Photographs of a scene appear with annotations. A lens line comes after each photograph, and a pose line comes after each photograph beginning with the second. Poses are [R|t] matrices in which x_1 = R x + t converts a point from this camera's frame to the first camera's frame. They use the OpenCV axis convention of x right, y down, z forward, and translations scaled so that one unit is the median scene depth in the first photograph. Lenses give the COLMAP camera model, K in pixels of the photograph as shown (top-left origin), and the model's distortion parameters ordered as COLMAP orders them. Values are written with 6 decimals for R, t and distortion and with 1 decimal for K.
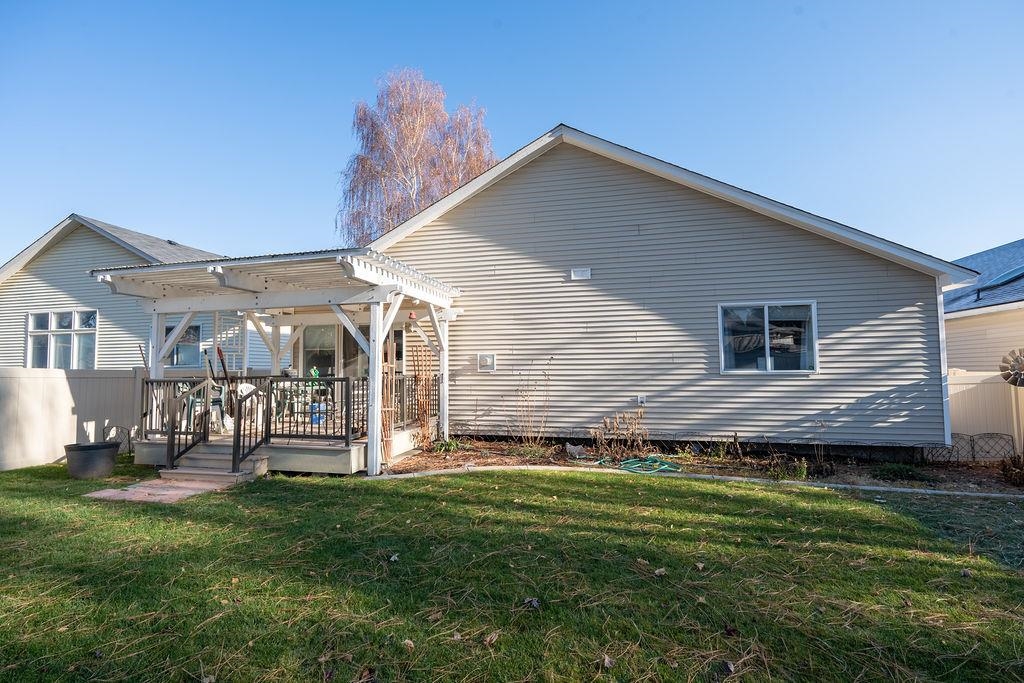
lens RADIAL K [[446.6, 0, 505.5], [0, 446.6, 344.1], [0, 0, 1]] dist [-0.004407, 0.001265]
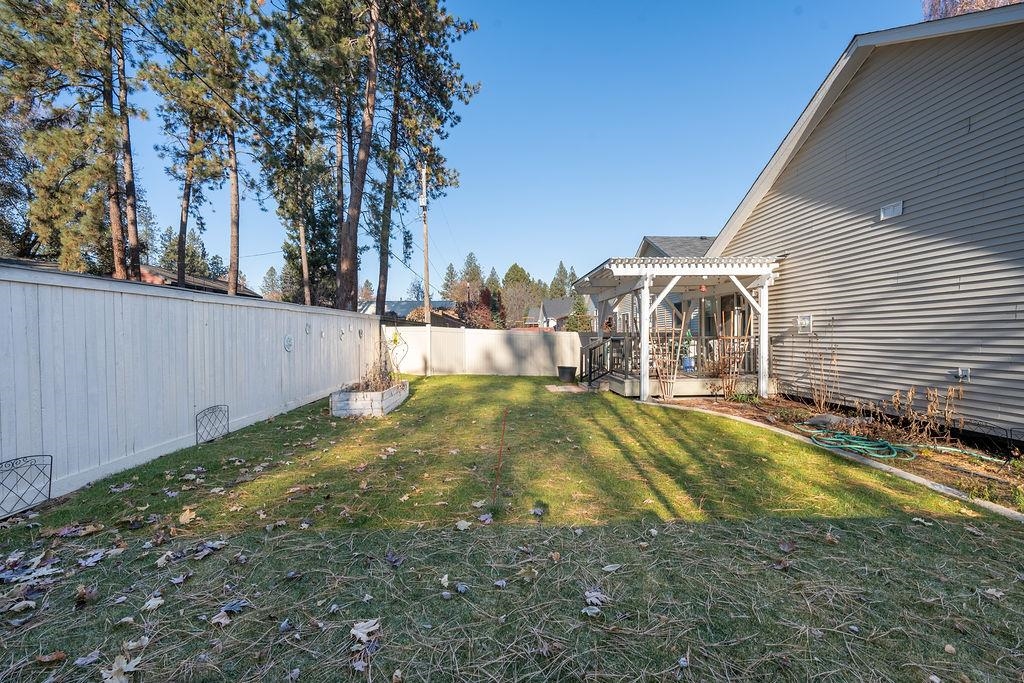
lens RADIAL K [[446.6, 0, 515.0], [0, 446.6, 342.1], [0, 0, 1]] dist [-0.004407, 0.001265]
pose [[0.271572, 0.018801, -0.962235, 0.798932], [0.060570, 0.997493, 0.036585, 0.006715], [0.960510, -0.068218, 0.269752, 0.136717]]
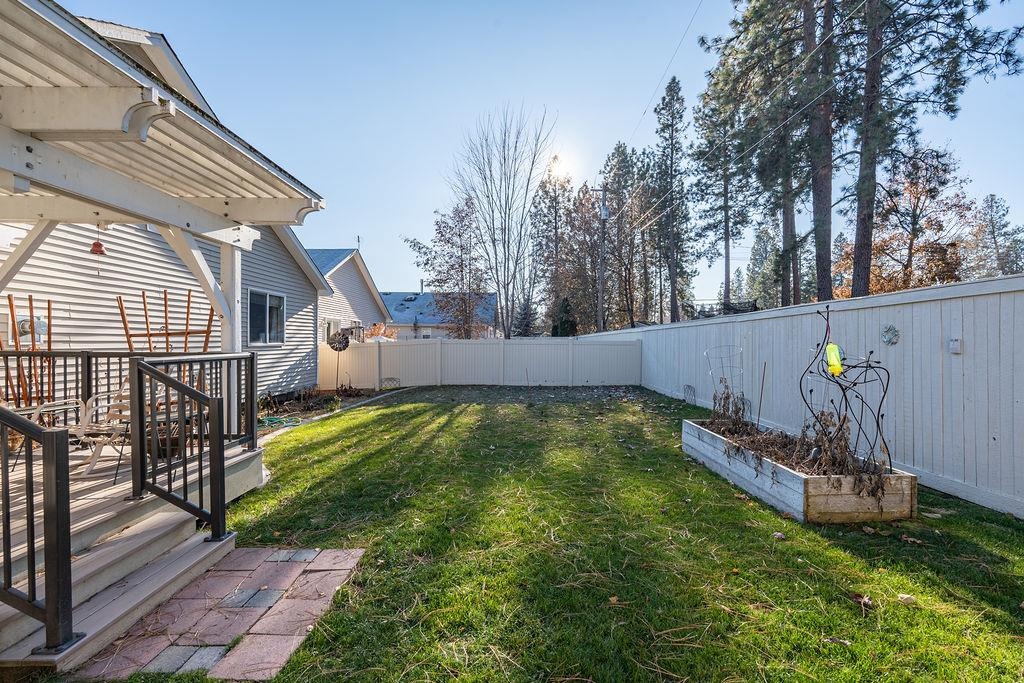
lens RADIAL K [[446.6, 0, 509.1], [0, 446.6, 344.3], [0, 0, 1]] dist [-0.004407, 0.001265]
pose [[-0.204664, -0.002187, 0.978830, -0.821732], [-0.058432, 0.998241, -0.009988, 0.032640], [-0.977087, -0.059239, -0.204432, 0.546995]]
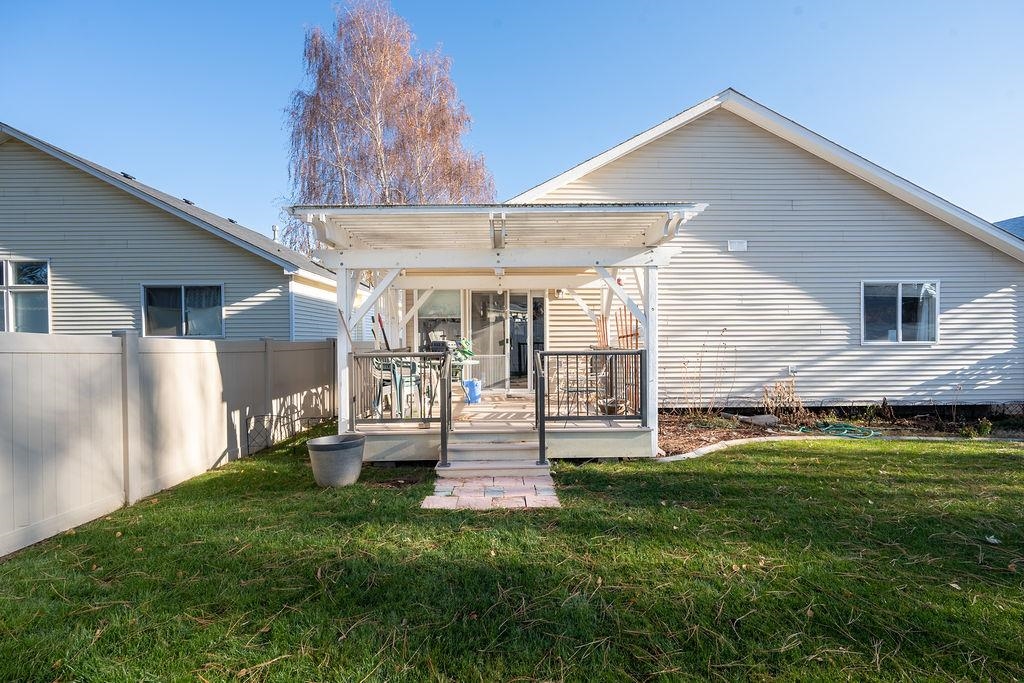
lens RADIAL K [[446.6, 0, 513.1], [0, 446.6, 341.5], [0, 0, 1]] dist [-0.004407, 0.001265]
pose [[0.969630, -0.000770, 0.244574, -0.597759], [-0.013857, 0.998216, 0.058082, 0.007157], [-0.244183, -0.059707, 0.967889, 0.150347]]
